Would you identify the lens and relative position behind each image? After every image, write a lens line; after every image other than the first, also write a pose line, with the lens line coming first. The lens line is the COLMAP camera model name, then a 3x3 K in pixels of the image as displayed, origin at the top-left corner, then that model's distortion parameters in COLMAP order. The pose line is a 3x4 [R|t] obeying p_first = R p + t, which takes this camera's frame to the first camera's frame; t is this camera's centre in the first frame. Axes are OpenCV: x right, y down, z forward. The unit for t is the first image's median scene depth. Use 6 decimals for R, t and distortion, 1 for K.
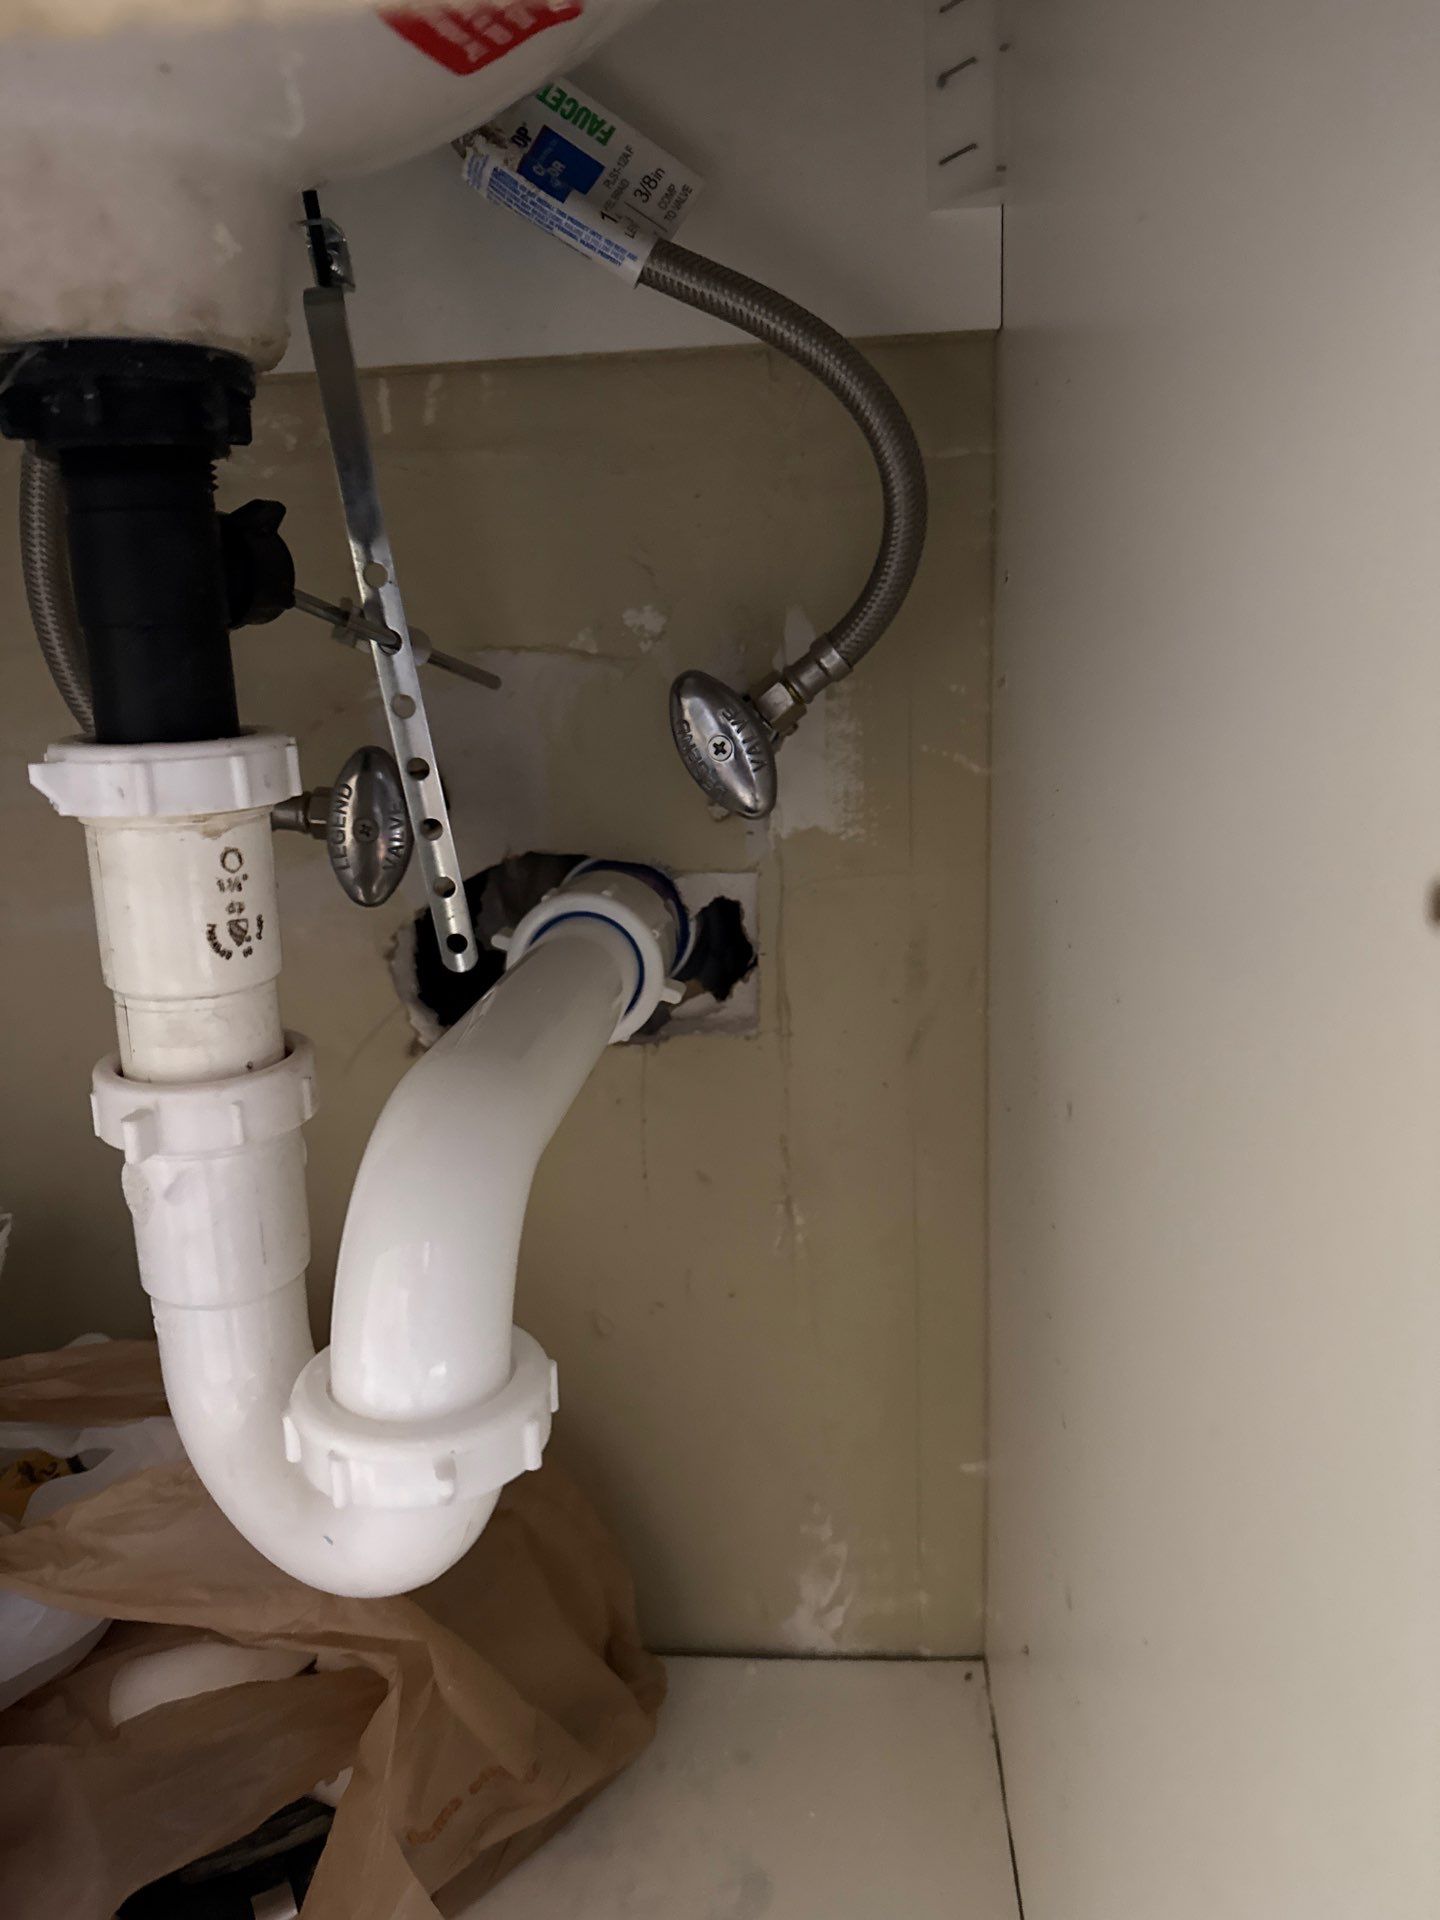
lens RADIAL K [[1291.2, 0, 696.4], [0, 1291.2, 949.0], [0, 0, 1]] dist [0.107232, -0.194553]
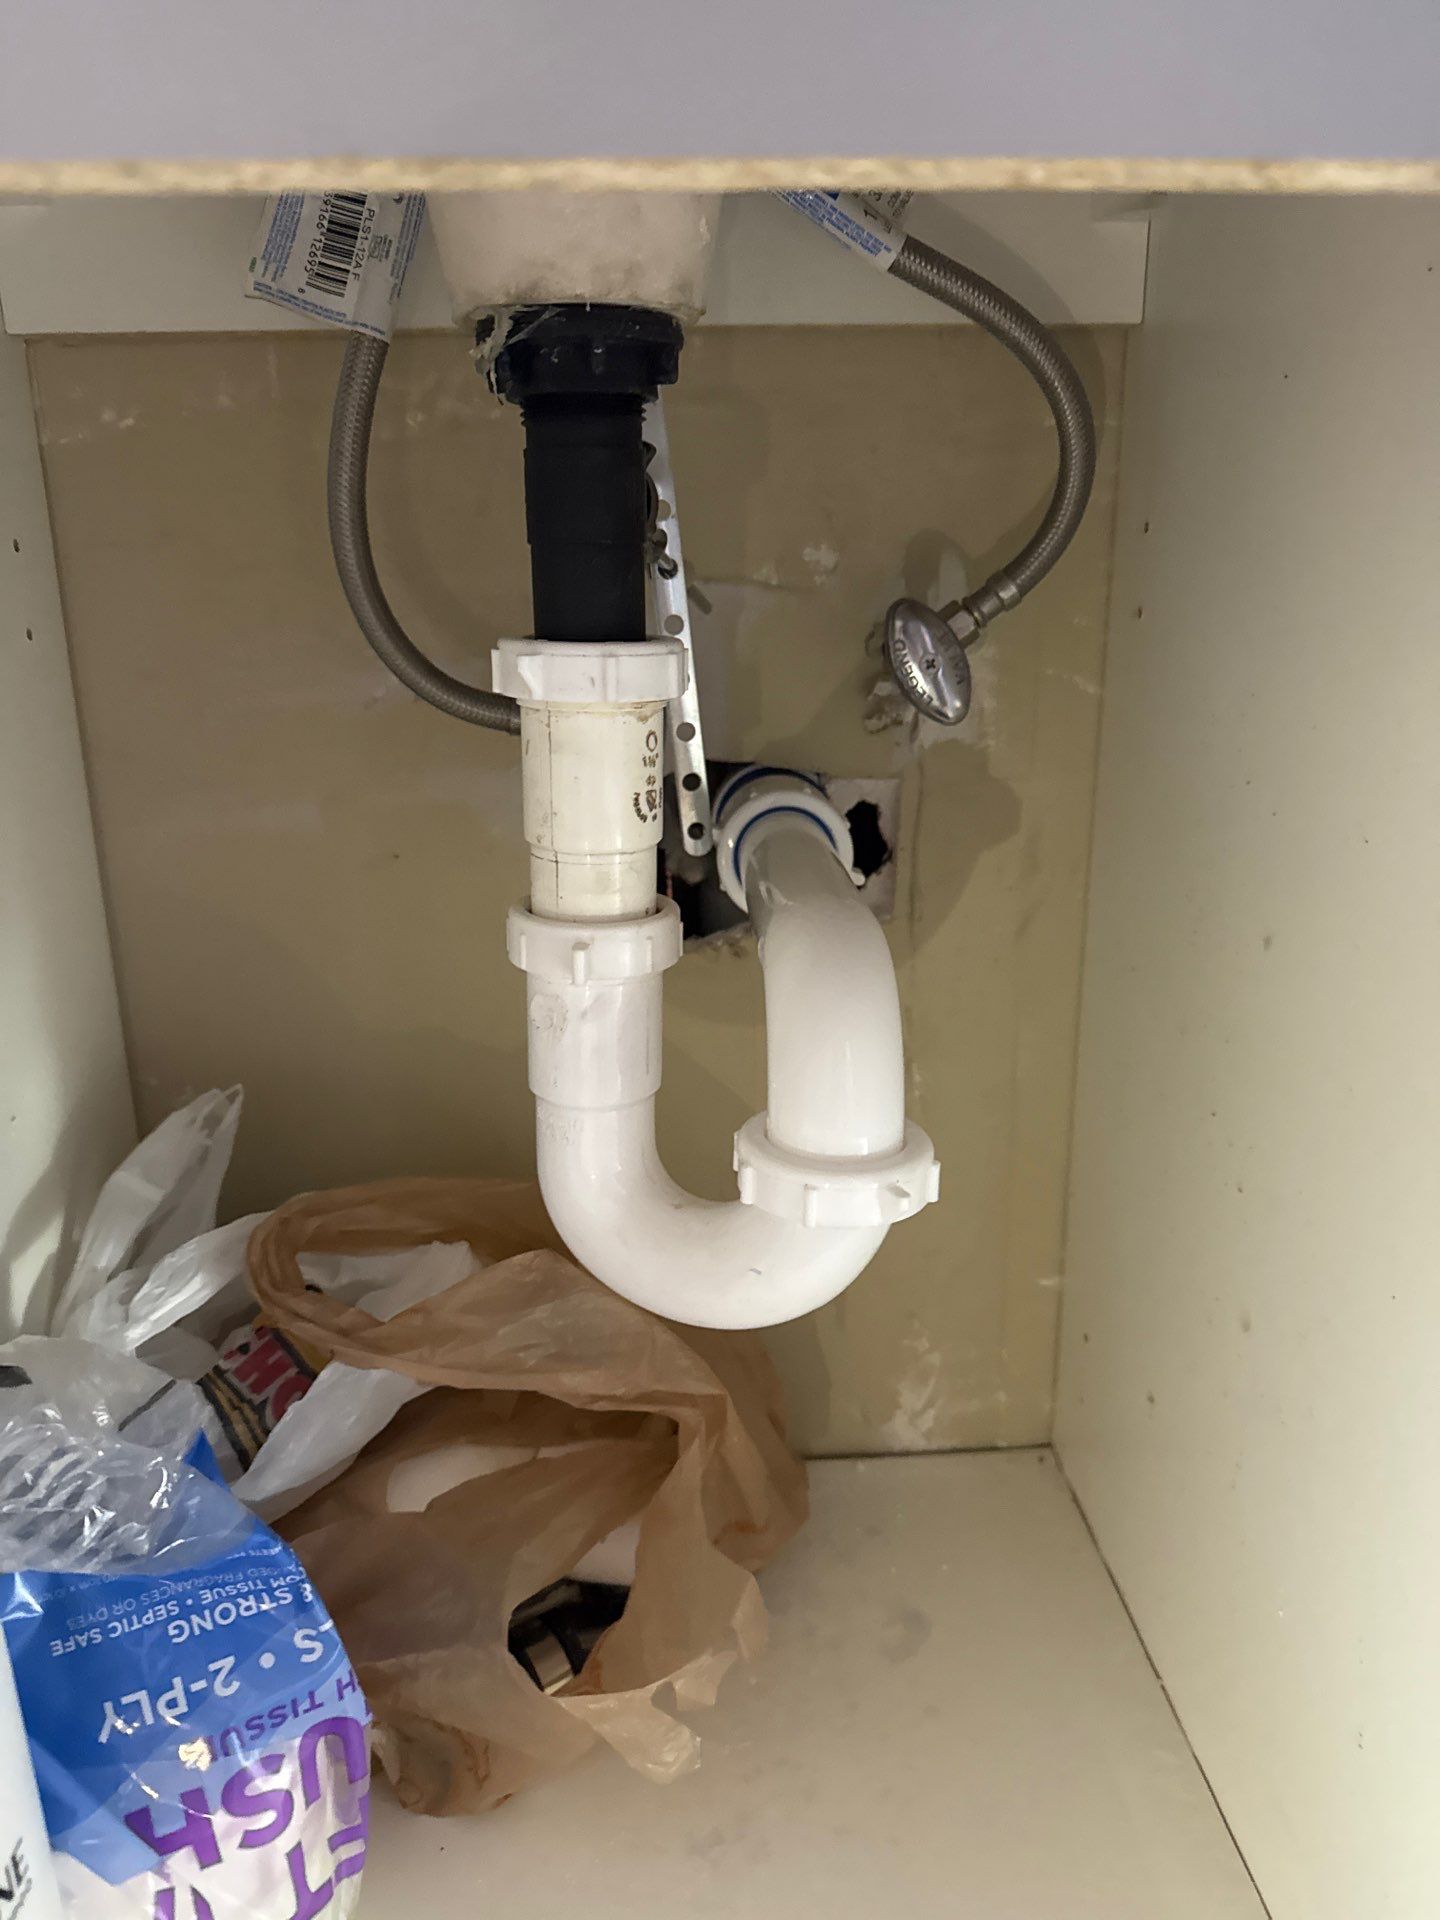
lens RADIAL K [[1291.2, 0, 696.4], [0, 1291.2, 949.0], [0, 0, 1]] dist [0.107232, -0.194553]
pose [[0.990699, -0.012451, 0.135498, -0.312470], [0.007870, 0.999381, 0.034288, 0.056591], [-0.135841, -0.032902, 0.990184, -0.149098]]
